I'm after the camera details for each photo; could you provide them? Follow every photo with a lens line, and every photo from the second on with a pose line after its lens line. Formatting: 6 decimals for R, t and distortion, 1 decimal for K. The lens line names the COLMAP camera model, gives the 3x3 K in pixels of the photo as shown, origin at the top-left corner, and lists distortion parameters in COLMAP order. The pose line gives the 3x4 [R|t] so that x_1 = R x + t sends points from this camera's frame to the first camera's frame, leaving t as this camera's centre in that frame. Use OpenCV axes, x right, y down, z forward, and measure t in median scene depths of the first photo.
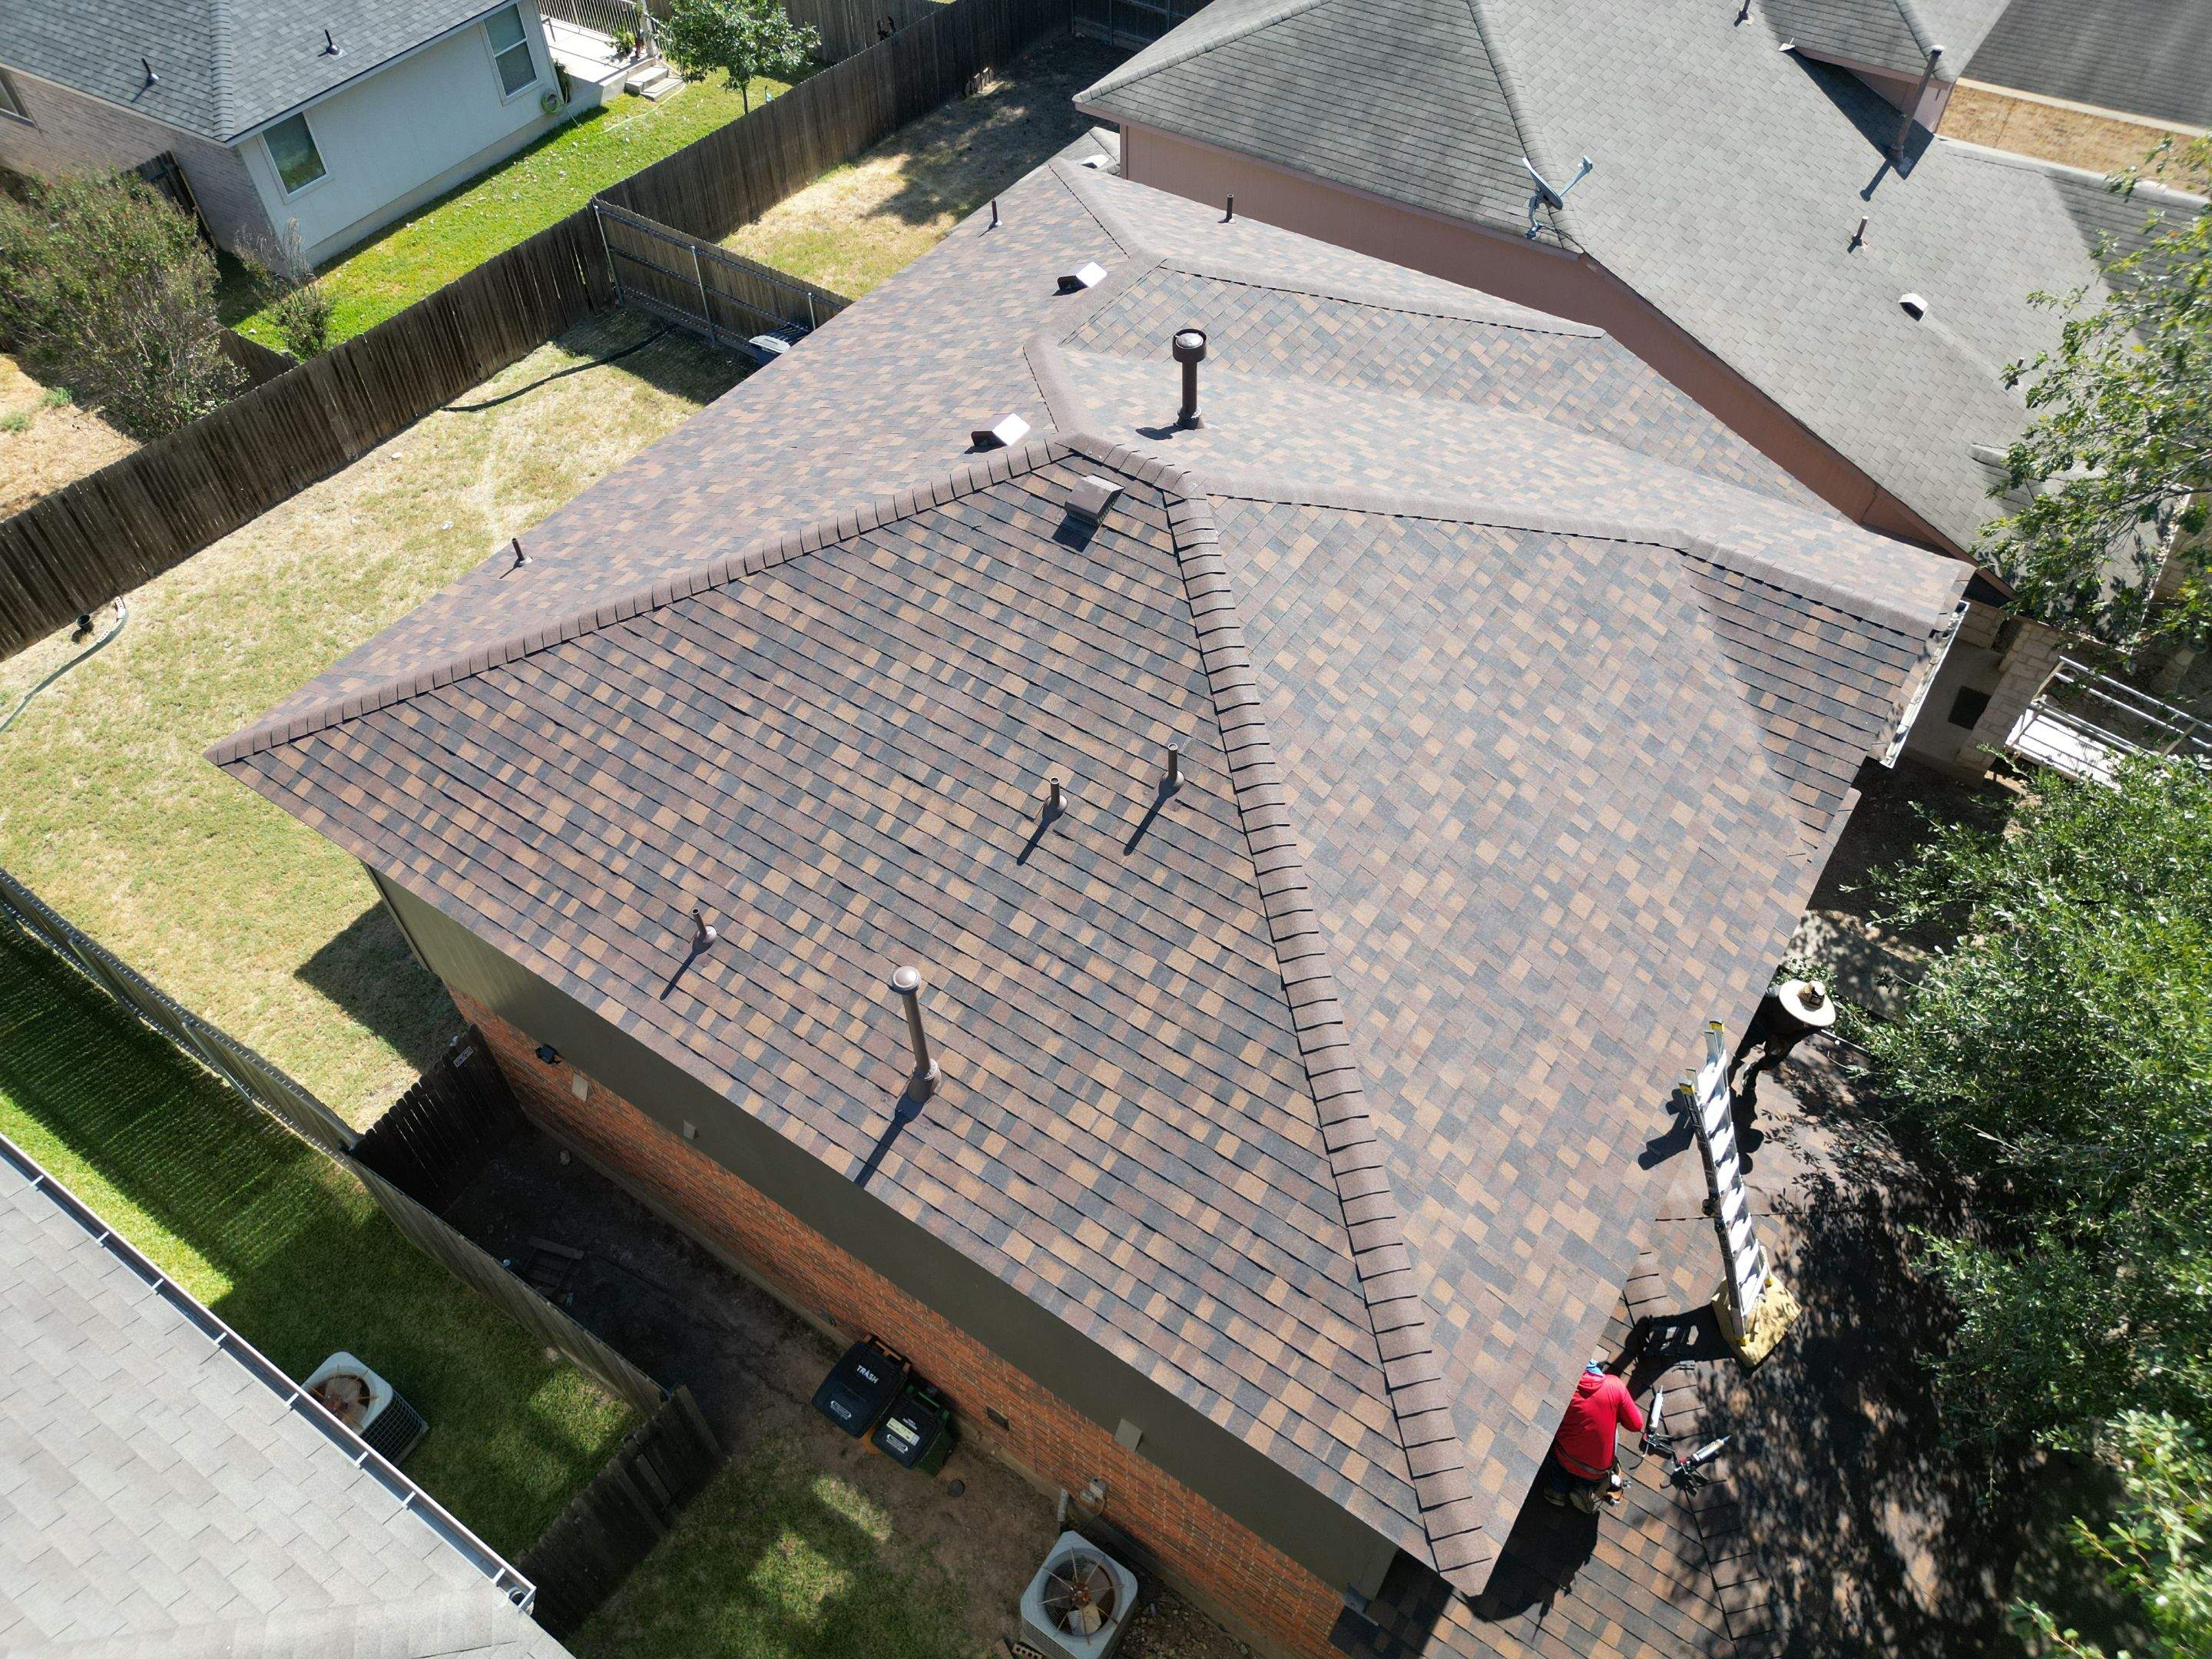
lens RADIAL K [[1553.9, 0, 1106.0], [0, 1553.9, 829.5], [0, 0, 1]] dist [0.070153, -0.067151]
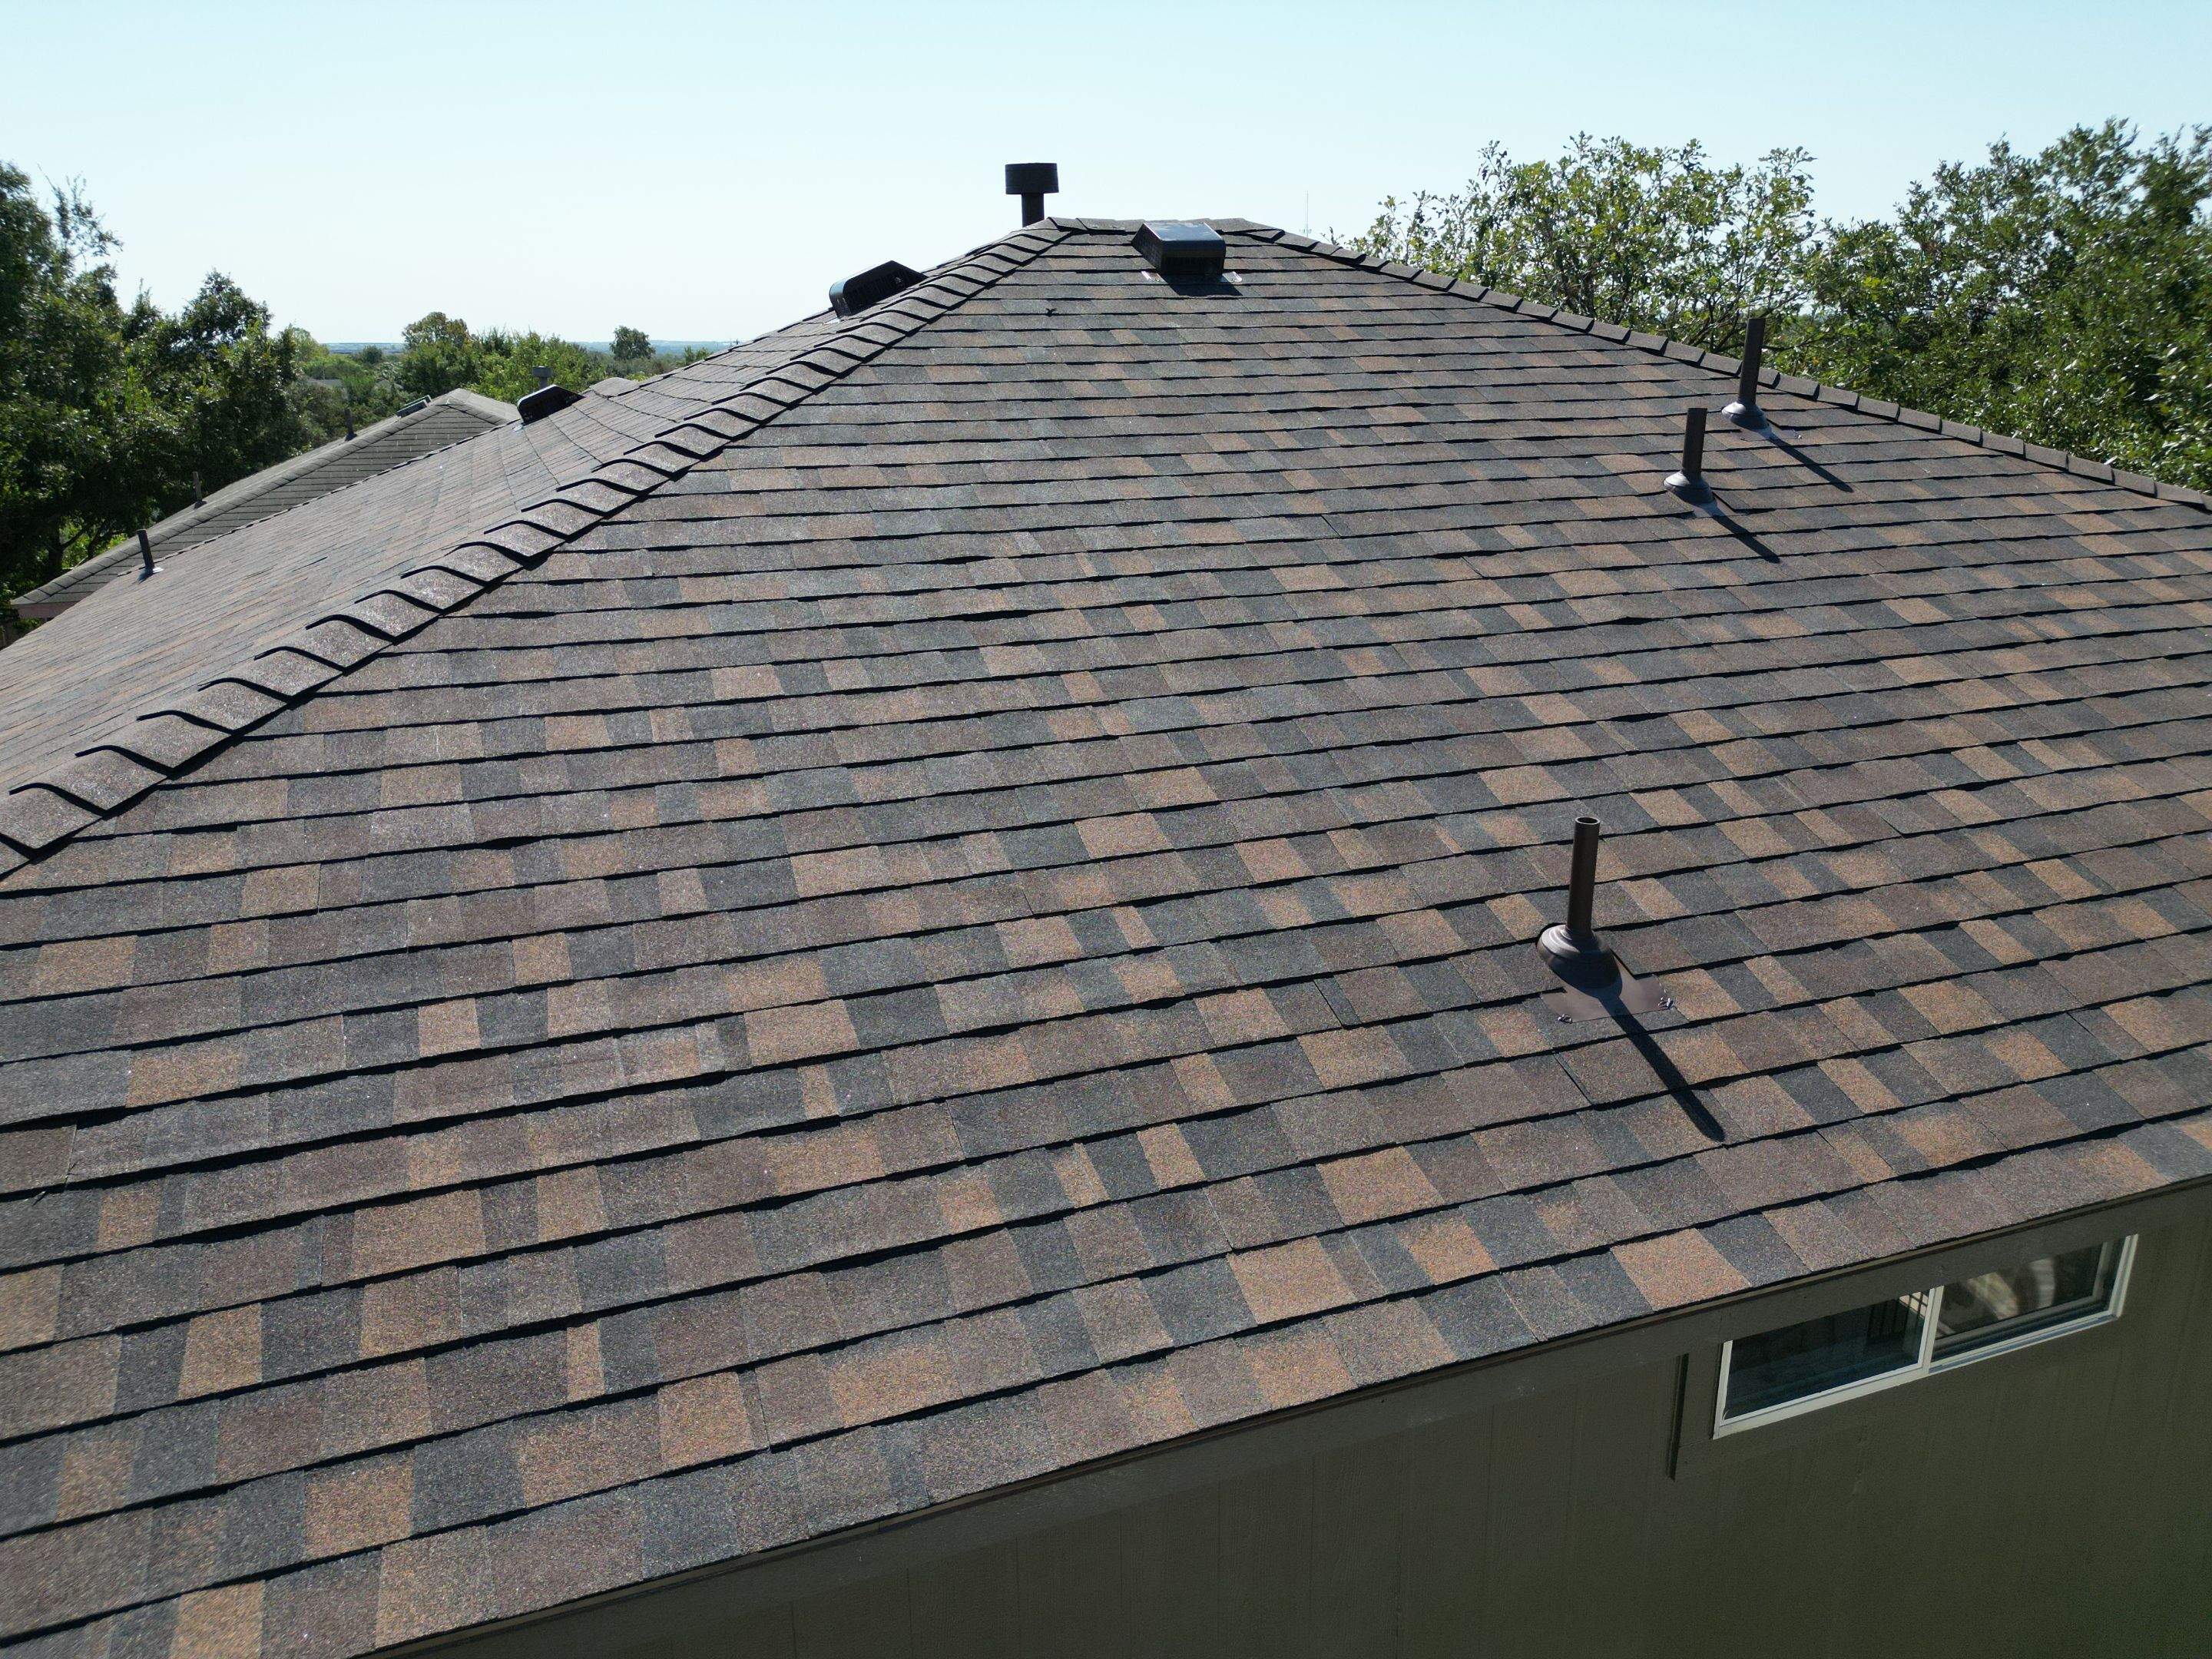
lens RADIAL K [[1553.9, 0, 1106.0], [0, 1553.9, 829.5], [0, 0, 1]] dist [0.070153, -0.067151]
pose [[0.581359, -0.246948, 0.775267, -0.566321], [0.624870, 0.745764, -0.231029, 0.066830], [-0.521113, 0.618752, 0.587867, 0.888949]]
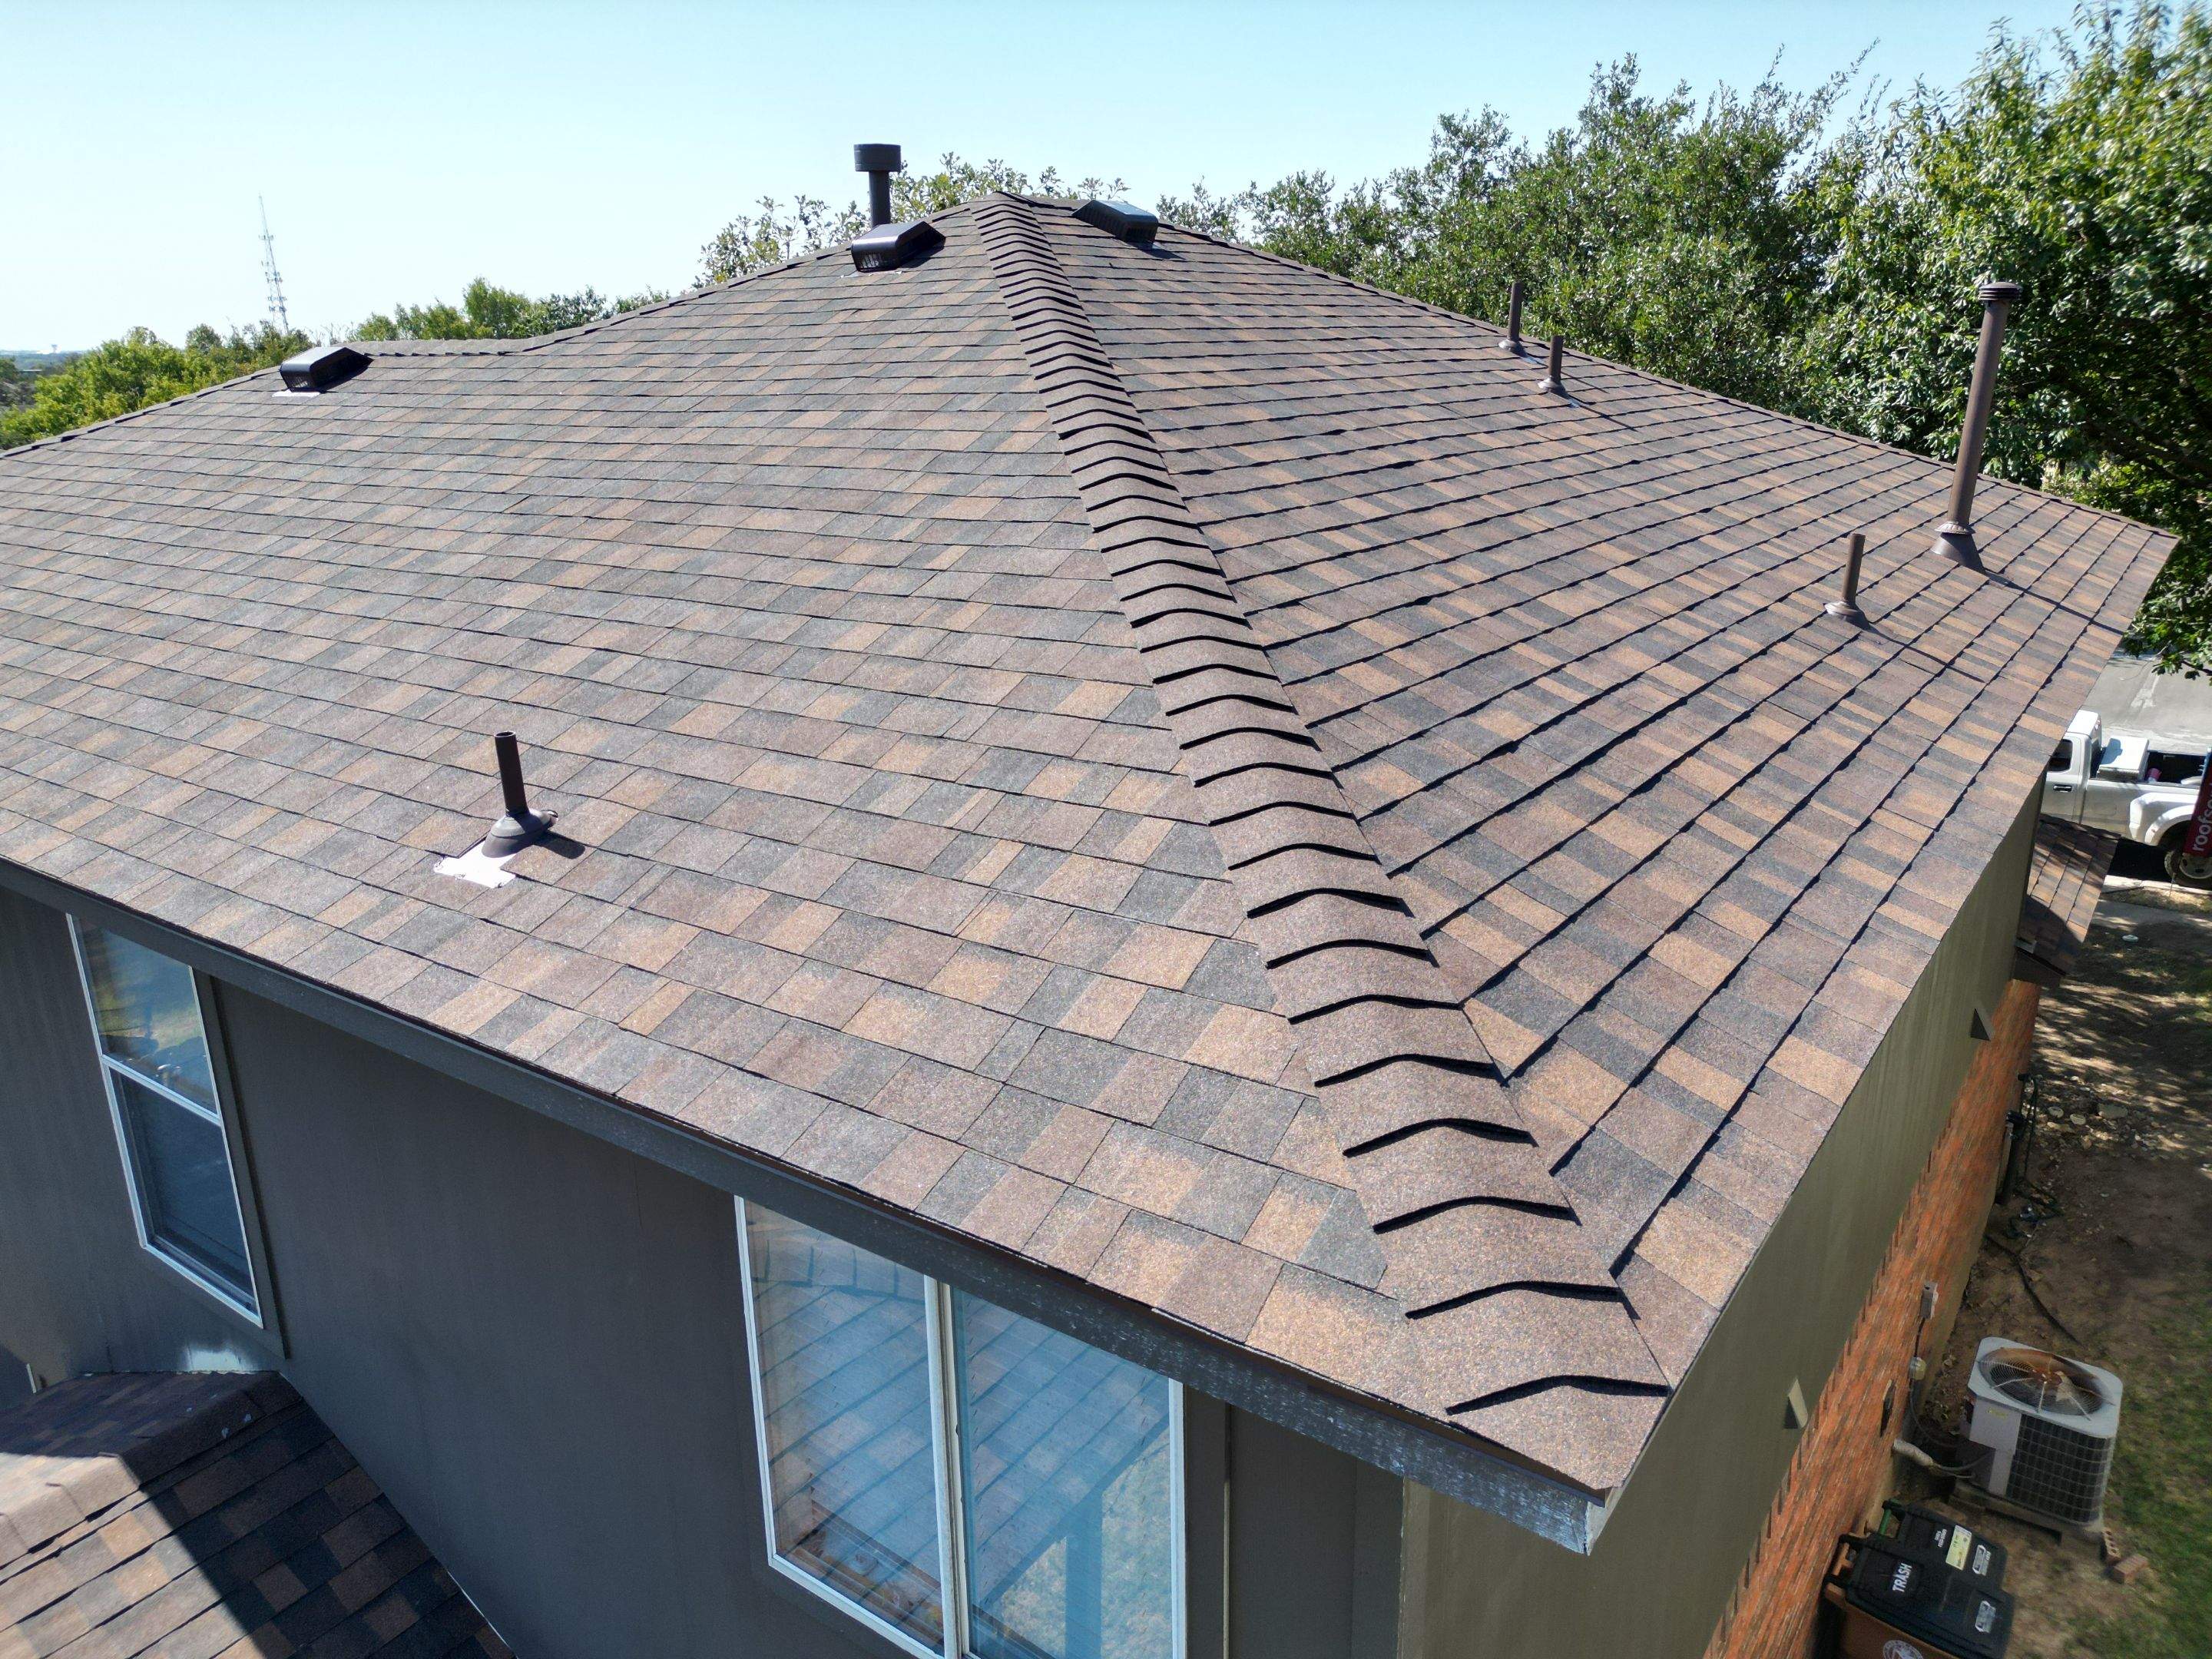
lens RADIAL K [[1553.9, 0, 1106.0], [0, 1553.9, 829.5], [0, 0, 1]] dist [0.070153, -0.067151]
pose [[0.031232, -0.293023, 0.955595, -0.835109], [0.769881, 0.616766, 0.163962, -0.176529], [-0.637423, 0.730574, 0.244855, 1.129769]]
